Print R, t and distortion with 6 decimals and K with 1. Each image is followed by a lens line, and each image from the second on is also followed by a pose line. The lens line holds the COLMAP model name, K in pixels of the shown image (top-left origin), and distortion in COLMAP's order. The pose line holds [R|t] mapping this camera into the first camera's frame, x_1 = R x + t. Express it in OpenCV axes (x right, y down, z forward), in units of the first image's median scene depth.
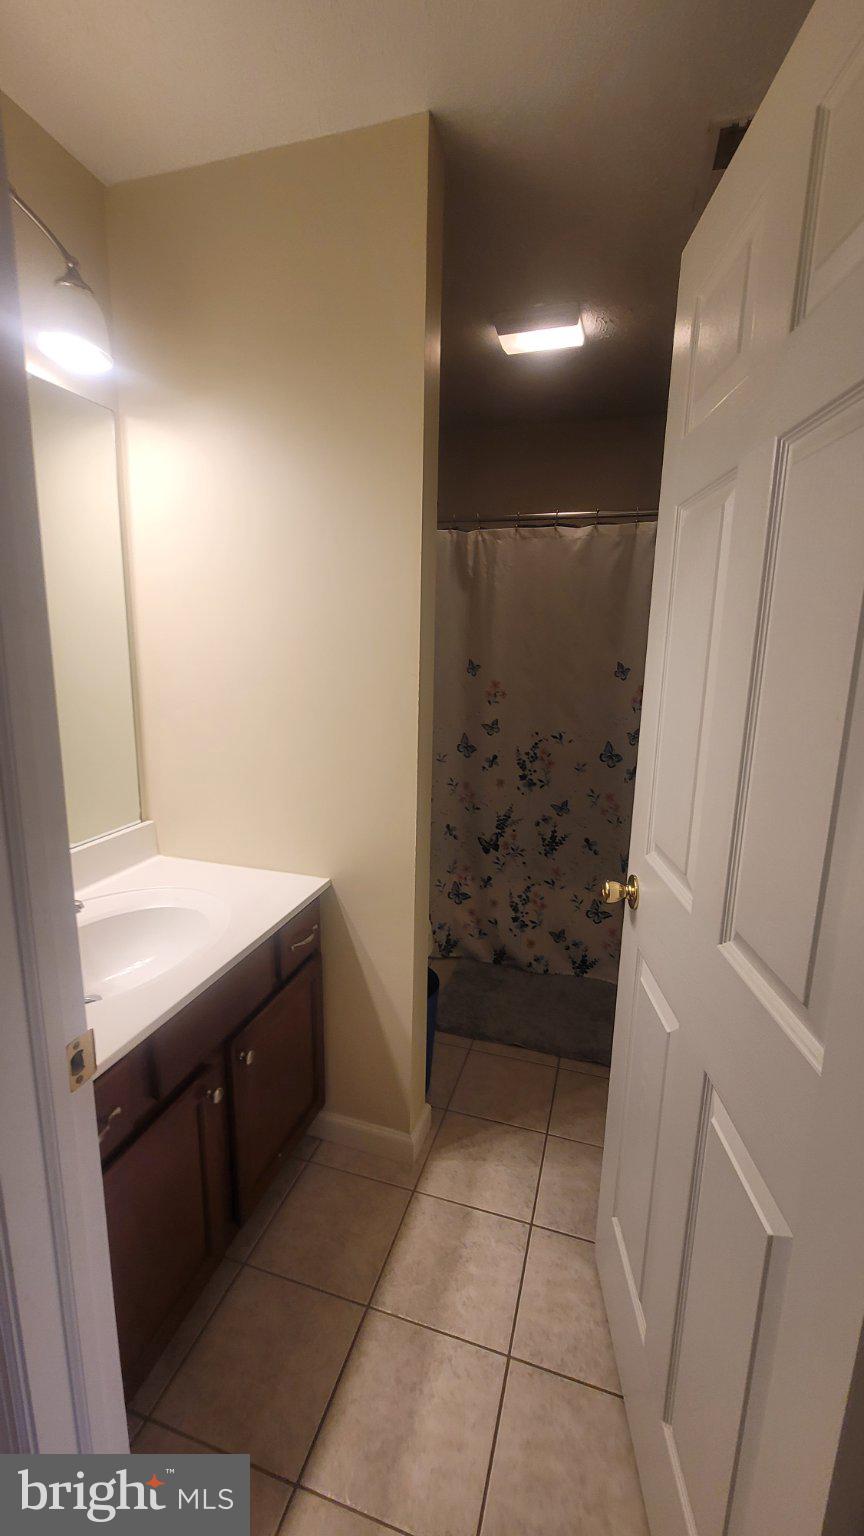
lens RADIAL K [[626.6, 0, 428.7], [0, 626.6, 763.6], [0, 0, 1]] dist [-0.000878, 0.000383]
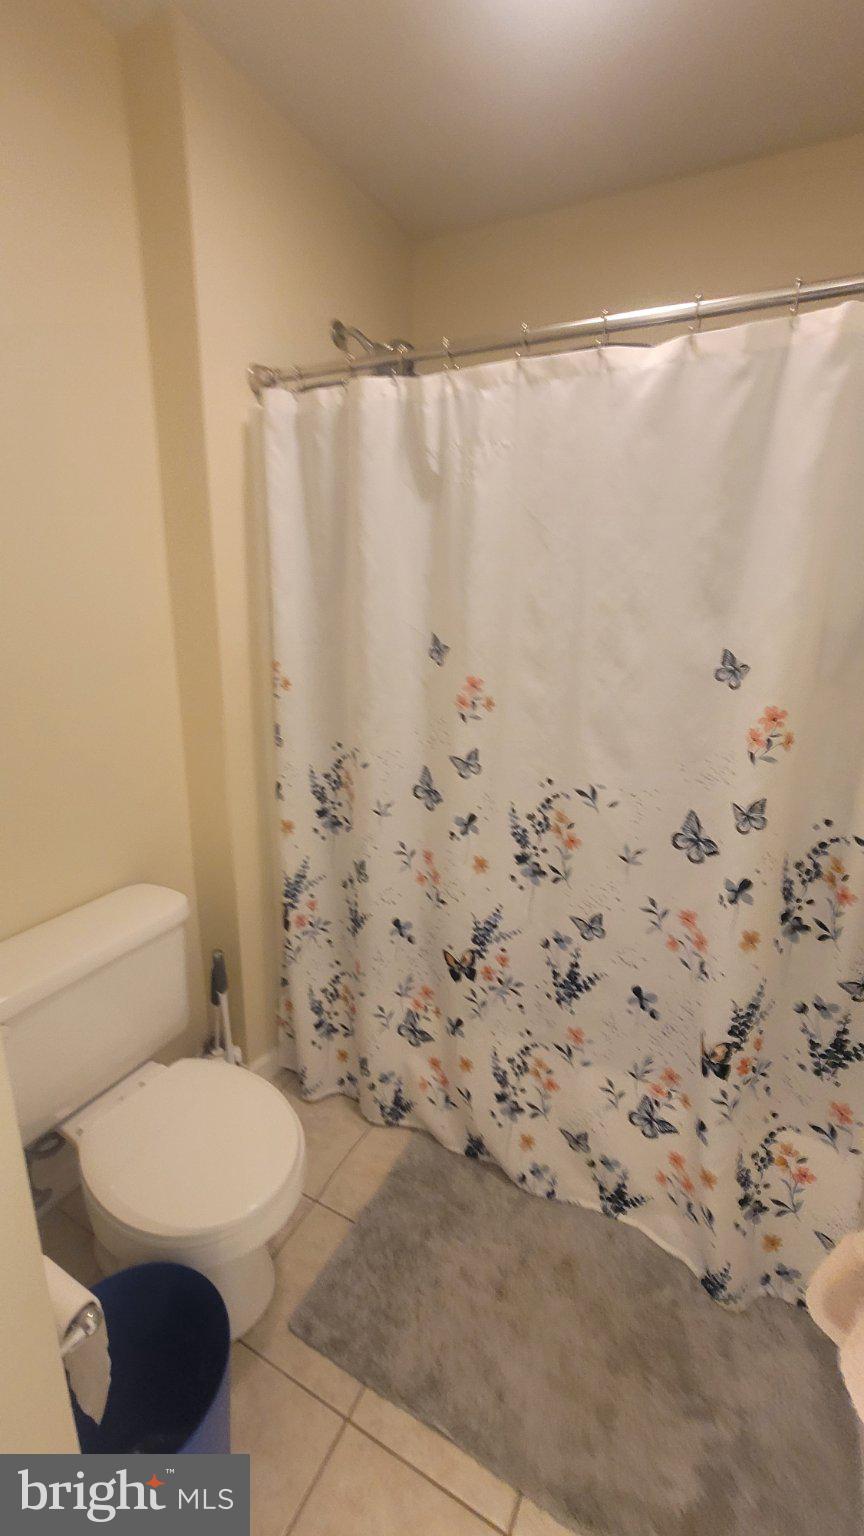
lens RADIAL K [[626.6, 0, 428.7], [0, 626.6, 763.6], [0, 0, 1]] dist [-0.000878, 0.000383]
pose [[0.982948, 0.055419, -0.175332, 0.161018], [-0.042813, 0.996273, 0.074882, -0.095627], [0.178829, -0.066098, 0.981657, 0.464319]]
